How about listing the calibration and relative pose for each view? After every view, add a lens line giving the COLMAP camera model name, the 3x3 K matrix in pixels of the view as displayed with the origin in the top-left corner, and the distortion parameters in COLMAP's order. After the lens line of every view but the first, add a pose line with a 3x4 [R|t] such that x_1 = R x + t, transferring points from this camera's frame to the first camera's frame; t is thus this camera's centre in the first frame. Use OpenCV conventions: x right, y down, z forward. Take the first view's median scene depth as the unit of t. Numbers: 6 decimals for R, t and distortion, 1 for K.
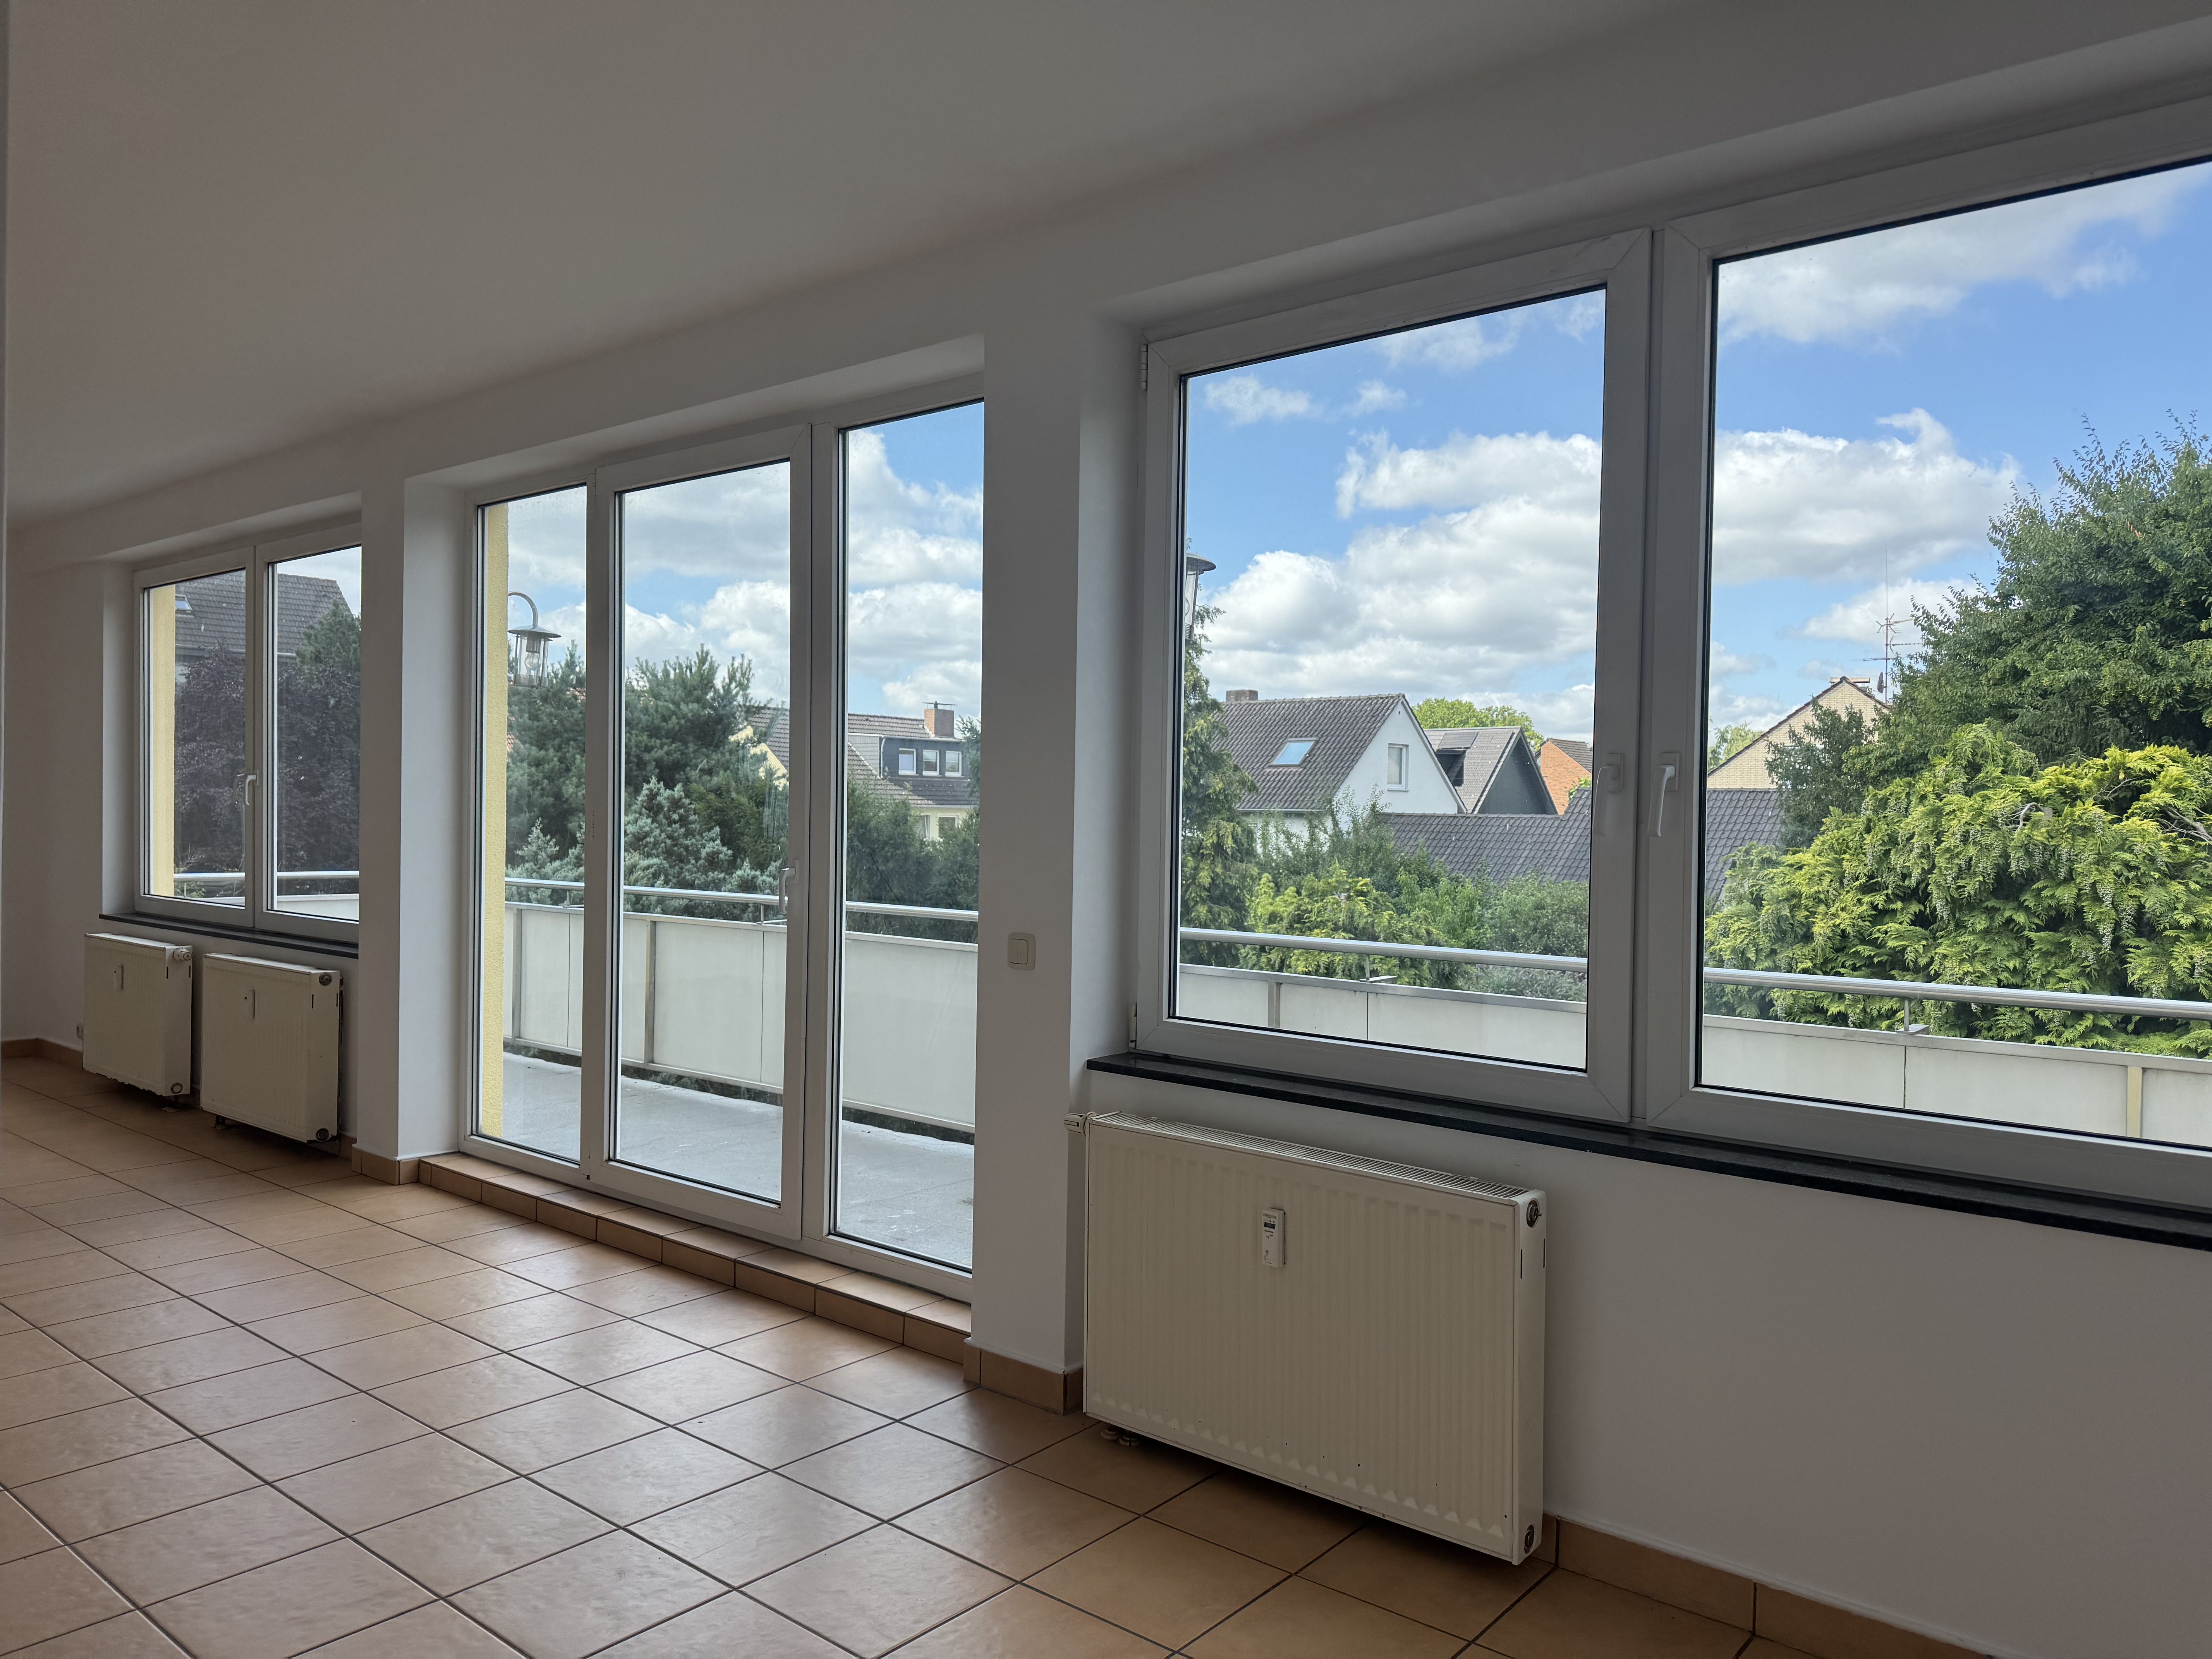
lens RADIAL K [[1552.3, 0, 1105.9], [0, 1552.3, 849.1], [0, 0, 1]] dist [0.123614, -0.195768]
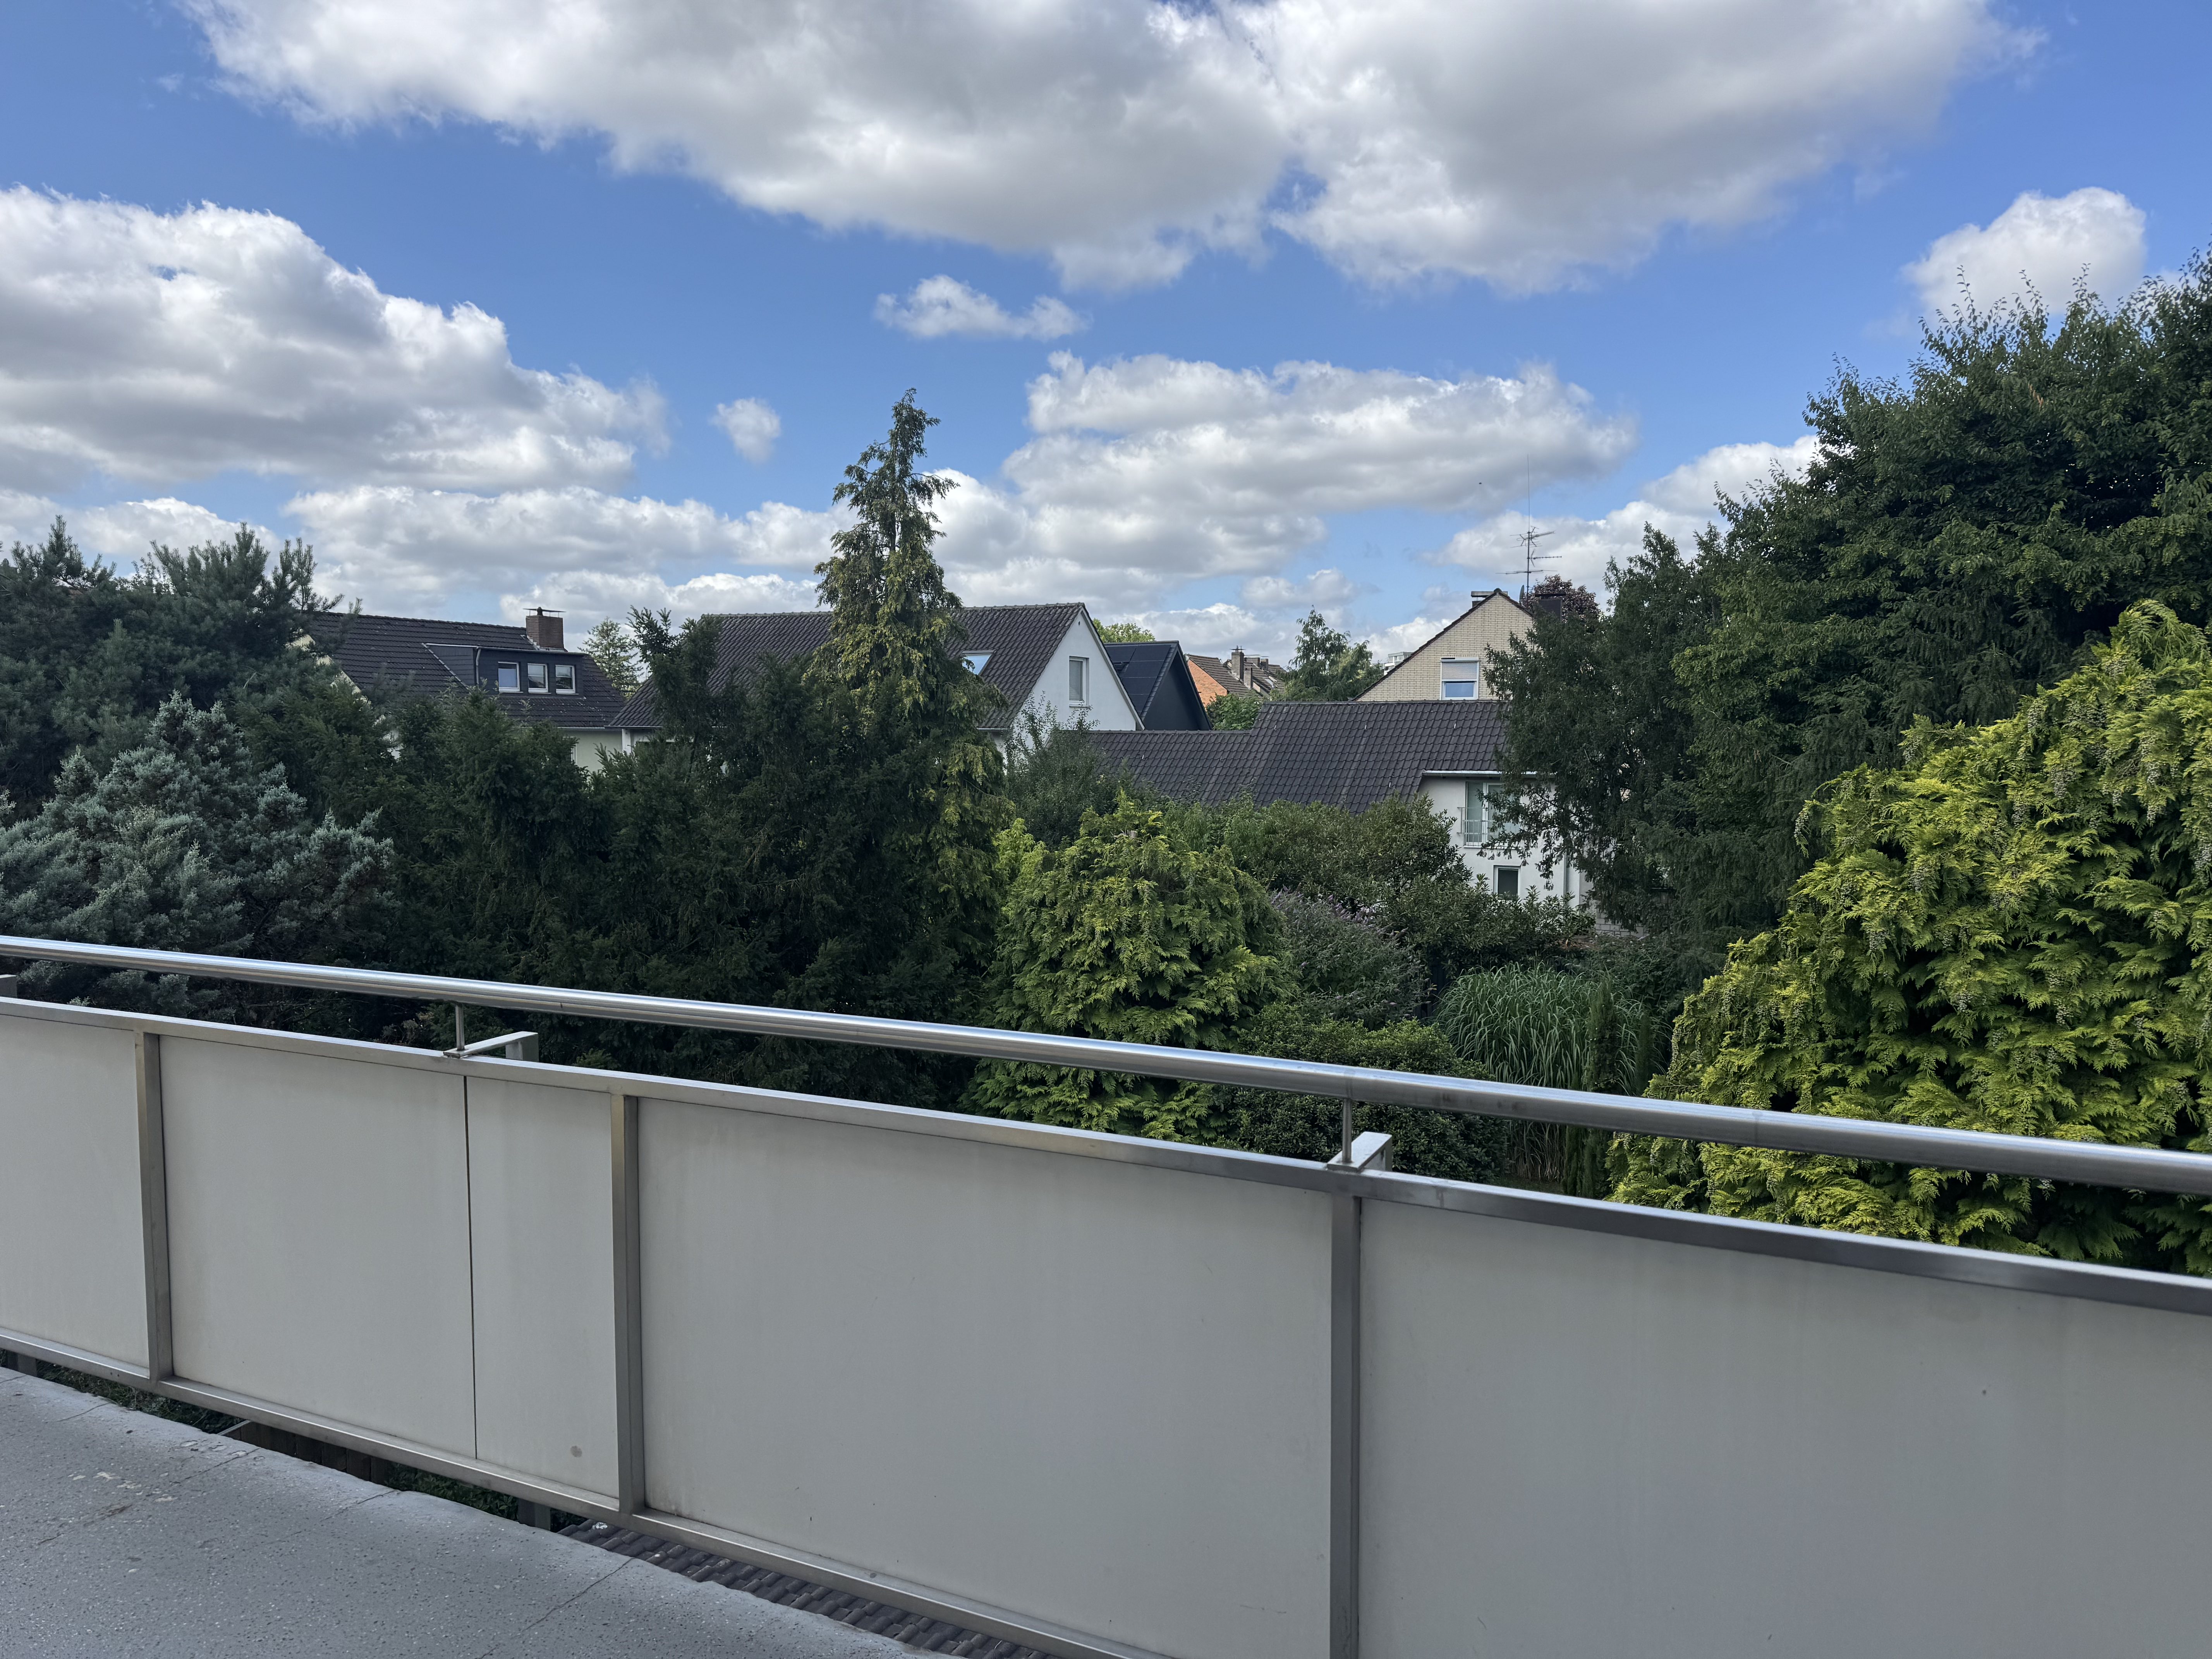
lens RADIAL K [[1552.3, 0, 1105.9], [0, 1552.3, 849.1], [0, 0, 1]] dist [0.123614, -0.195768]
pose [[0.970783, -0.032252, 0.237783, -0.051154], [0.019796, 0.998313, 0.054590, -0.006124], [-0.239142, -0.048288, 0.969783, 0.191236]]
